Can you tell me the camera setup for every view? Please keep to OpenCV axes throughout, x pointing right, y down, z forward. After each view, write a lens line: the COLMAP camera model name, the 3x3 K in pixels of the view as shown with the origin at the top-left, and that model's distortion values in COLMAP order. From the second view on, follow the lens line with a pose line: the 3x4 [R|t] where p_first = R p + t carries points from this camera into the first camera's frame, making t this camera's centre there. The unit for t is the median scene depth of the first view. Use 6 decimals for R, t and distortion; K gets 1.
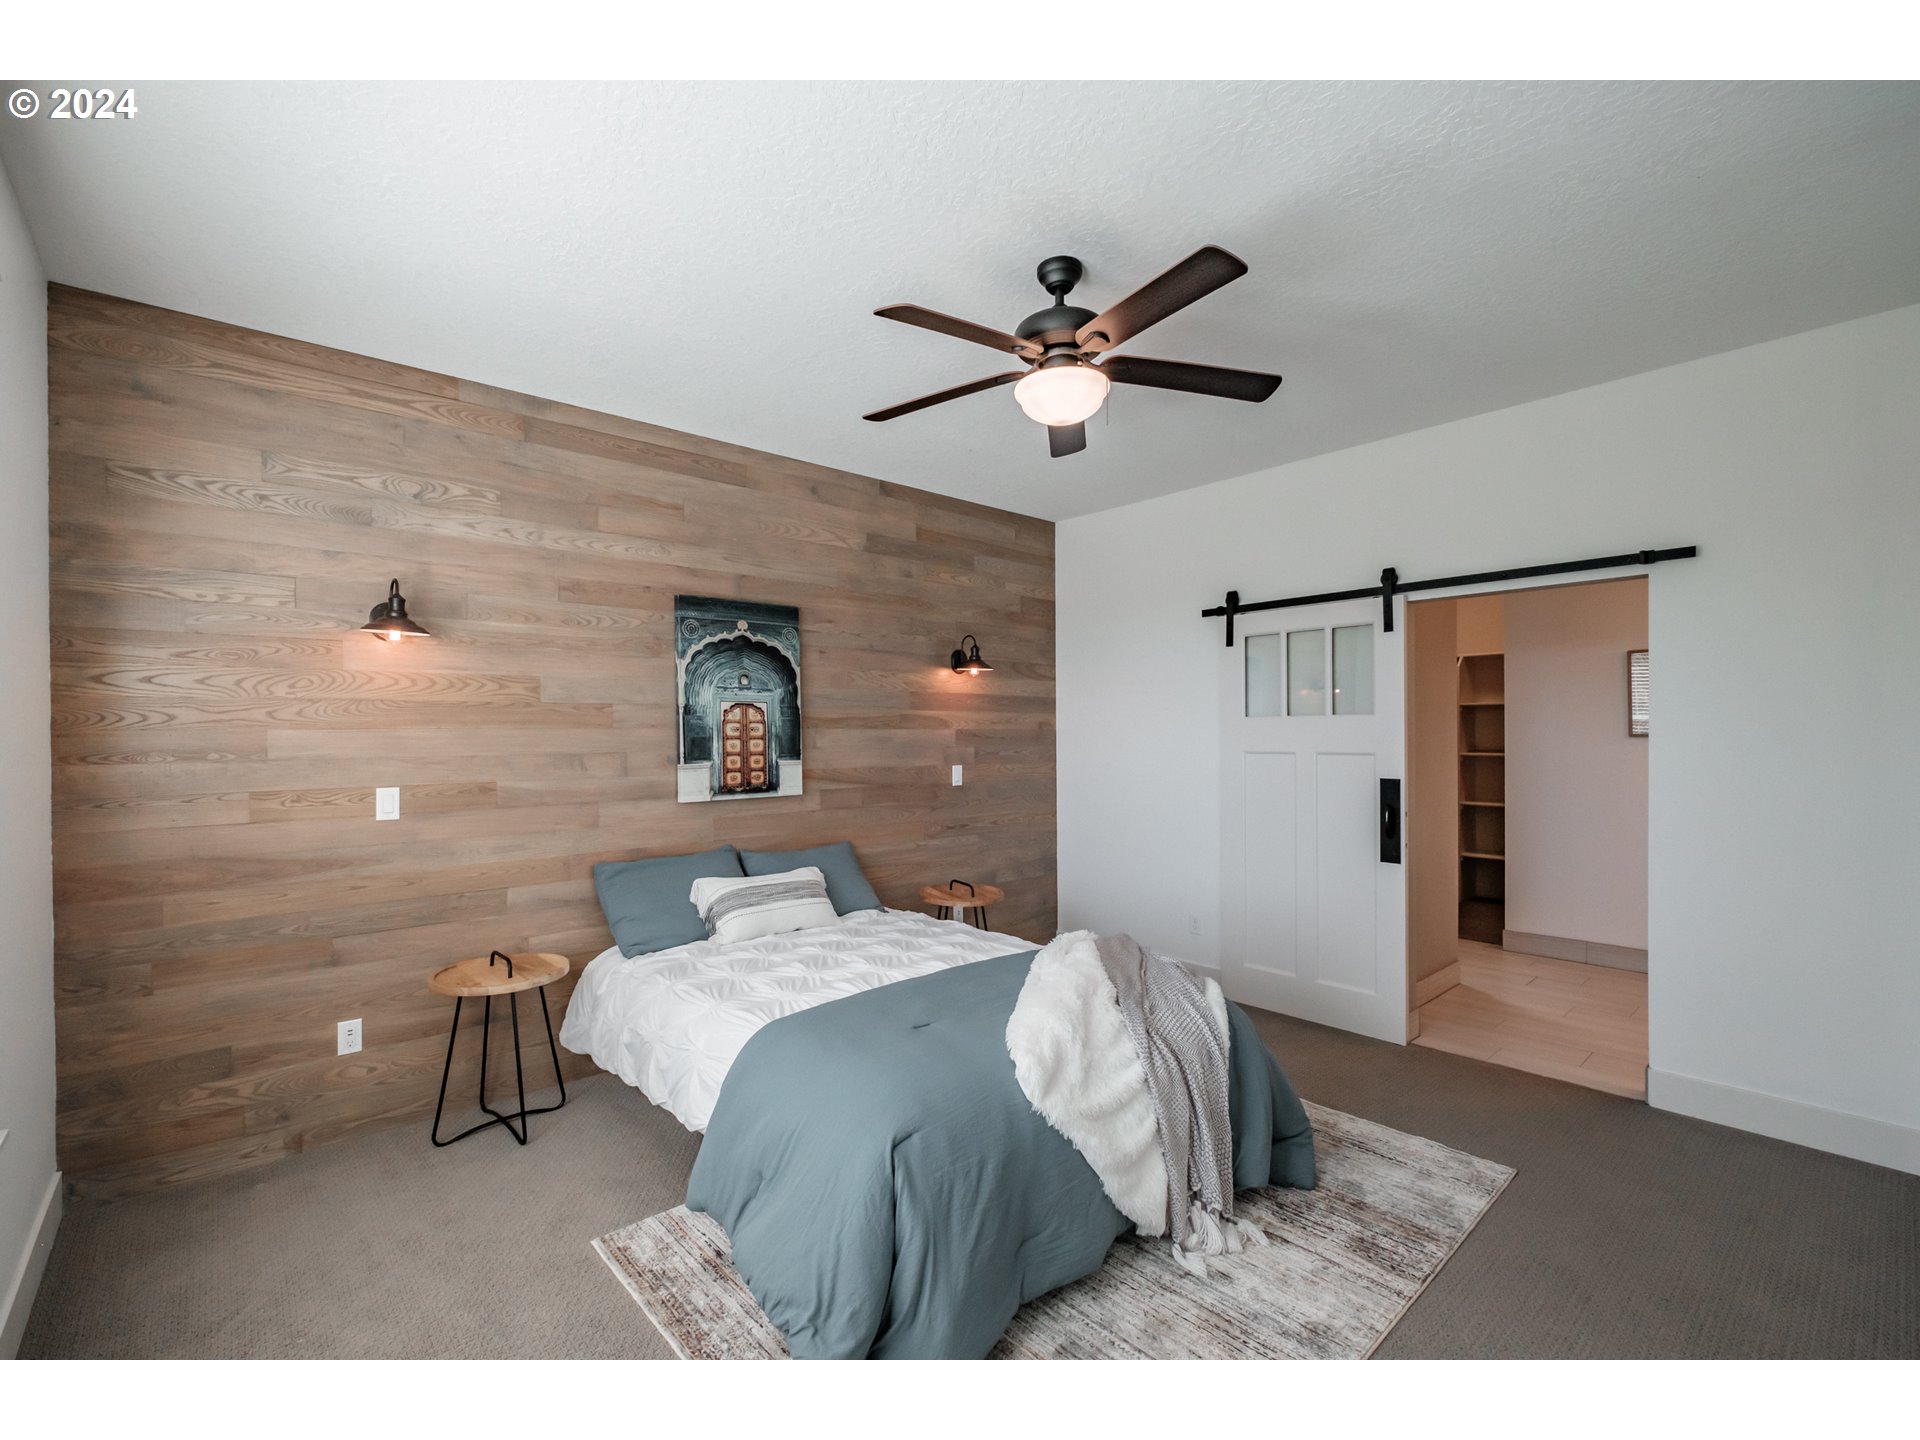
lens RADIAL K [[825.4, 0, 951.0], [0, 825.4, 728.3], [0, 0, 1]] dist [0.000284, -0.000096]
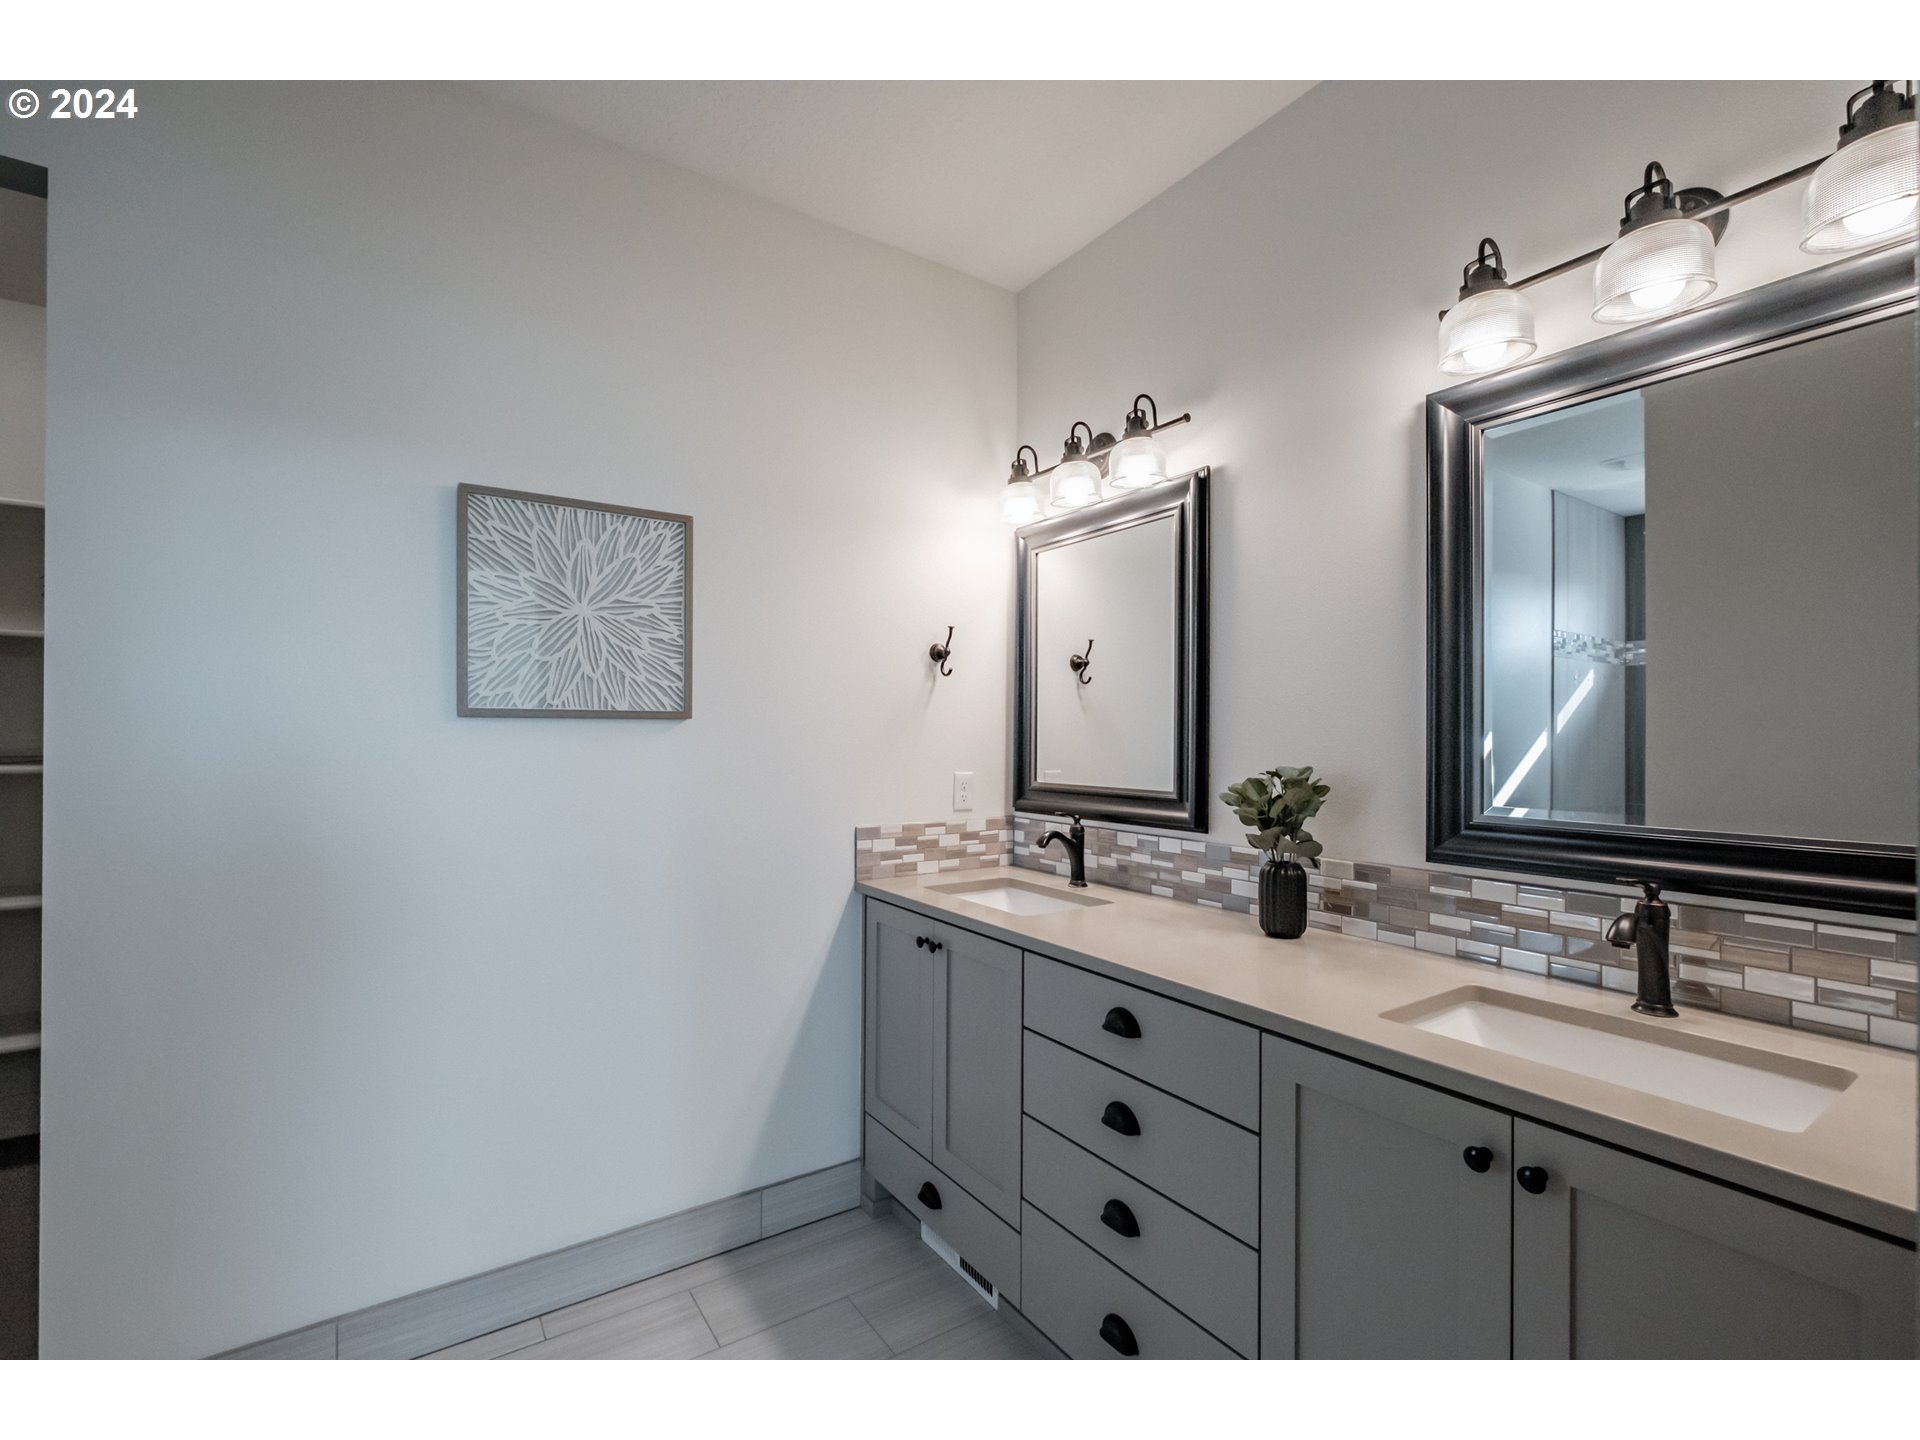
lens RADIAL K [[825.4, 0, 951.0], [0, 825.4, 728.3], [0, 0, 1]] dist [0.000284, -0.000096]
pose [[0.132168, 0.018735, 0.991050, 0.599618], [-0.009708, 0.999798, -0.017606, 0.026432], [-0.991180, -0.007294, 0.132323, 0.918238]]
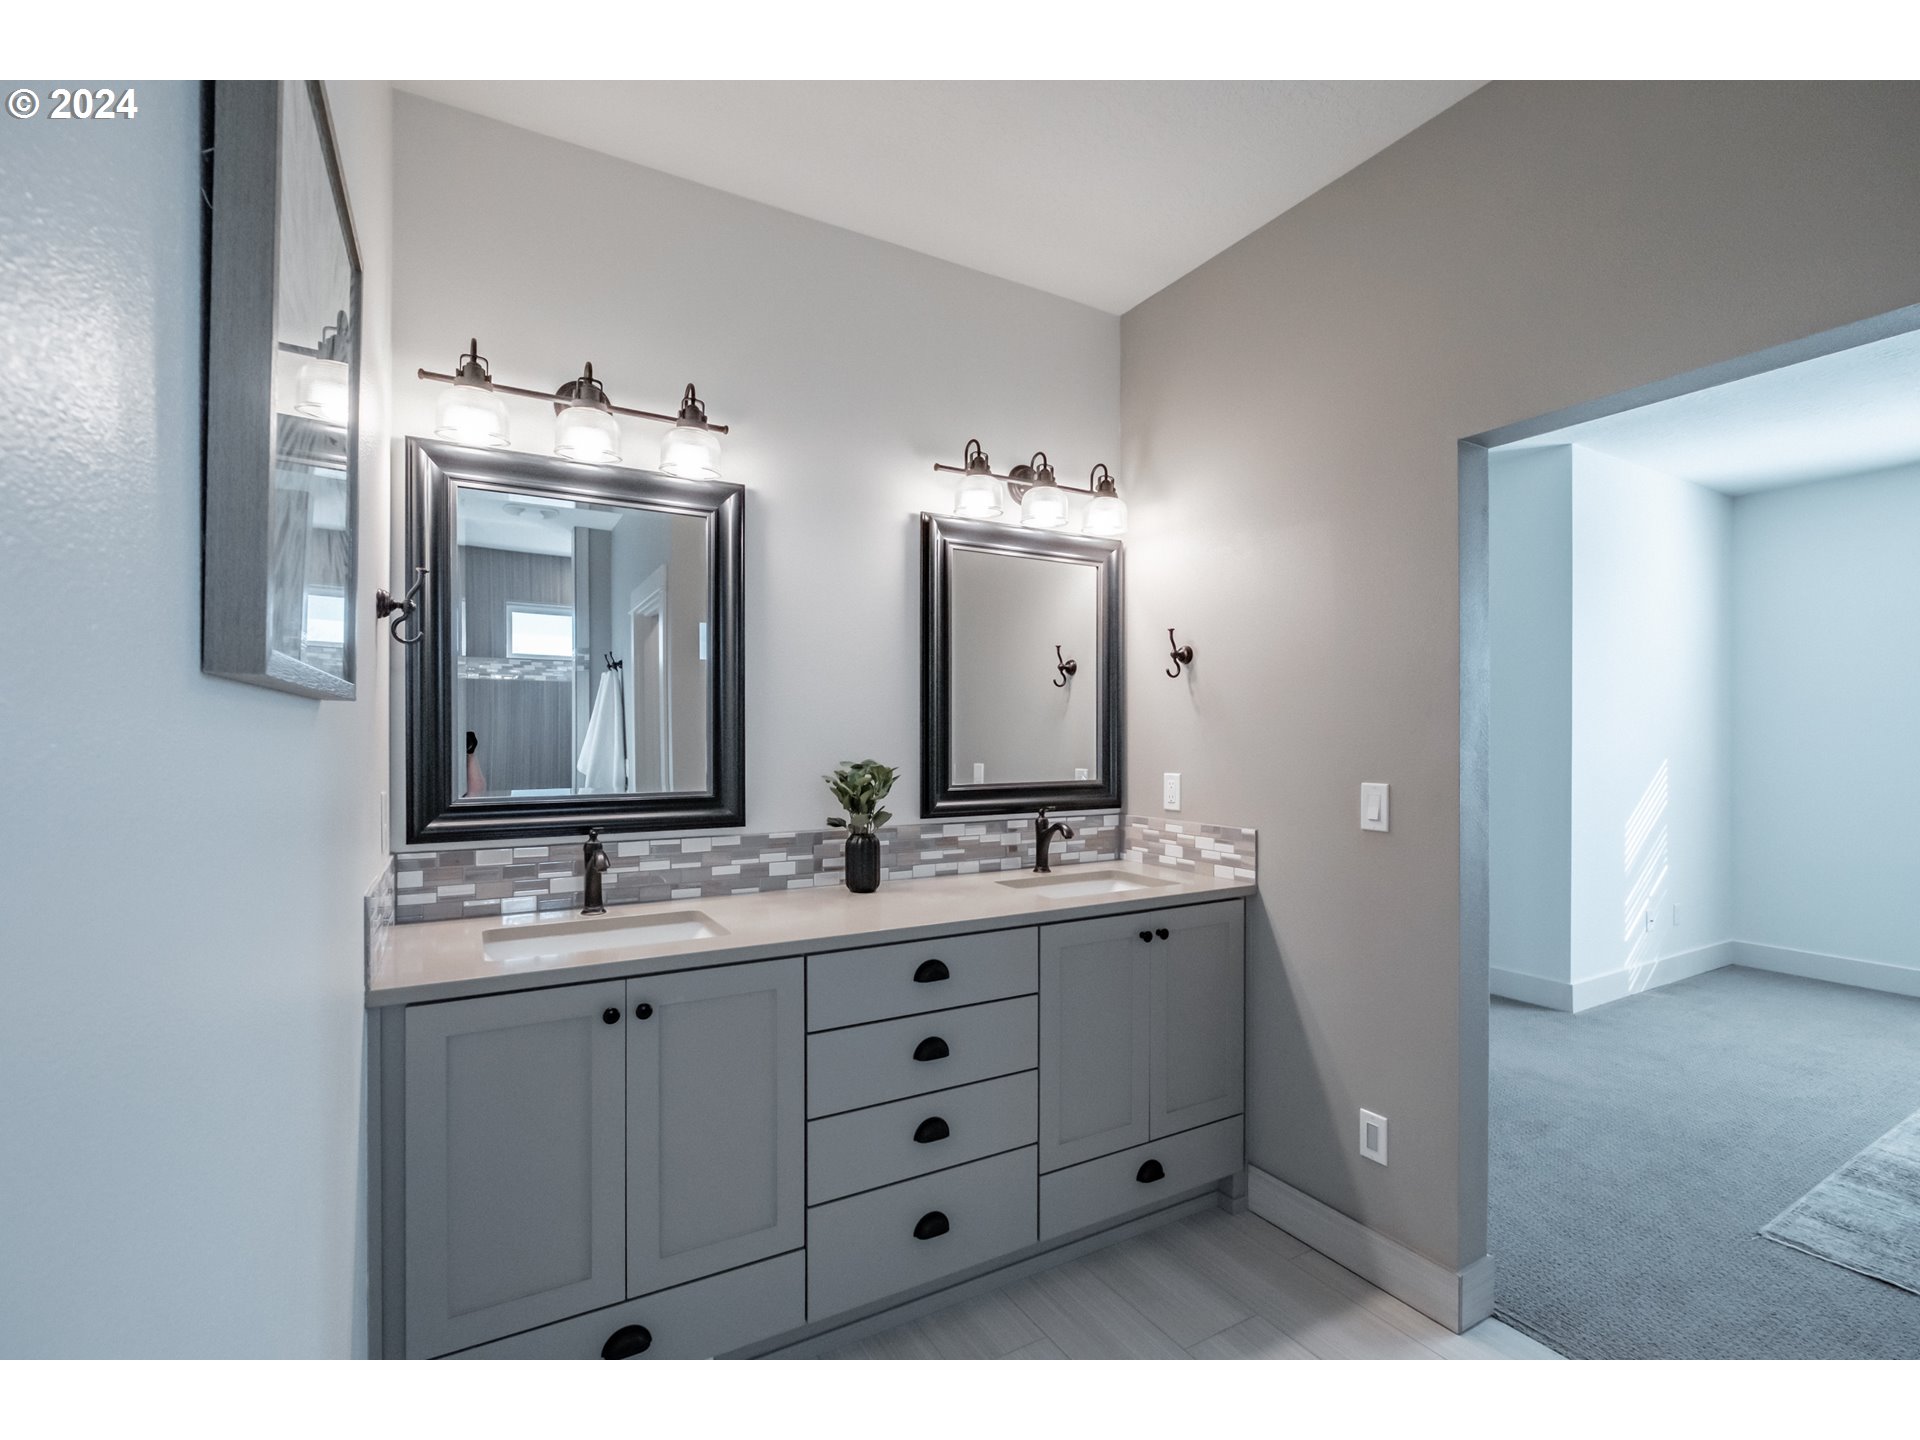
lens RADIAL K [[837.5, 0, 953.2], [0, 837.5, 736.1], [0, 0, 1]] dist [-0.001035, -0.000062]
pose [[-0.975748, 0.003477, 0.218871, 0.875288], [0.001767, 0.999966, -0.008011, 0.025445], [-0.218892, -0.007430, -0.975721, 1.352448]]
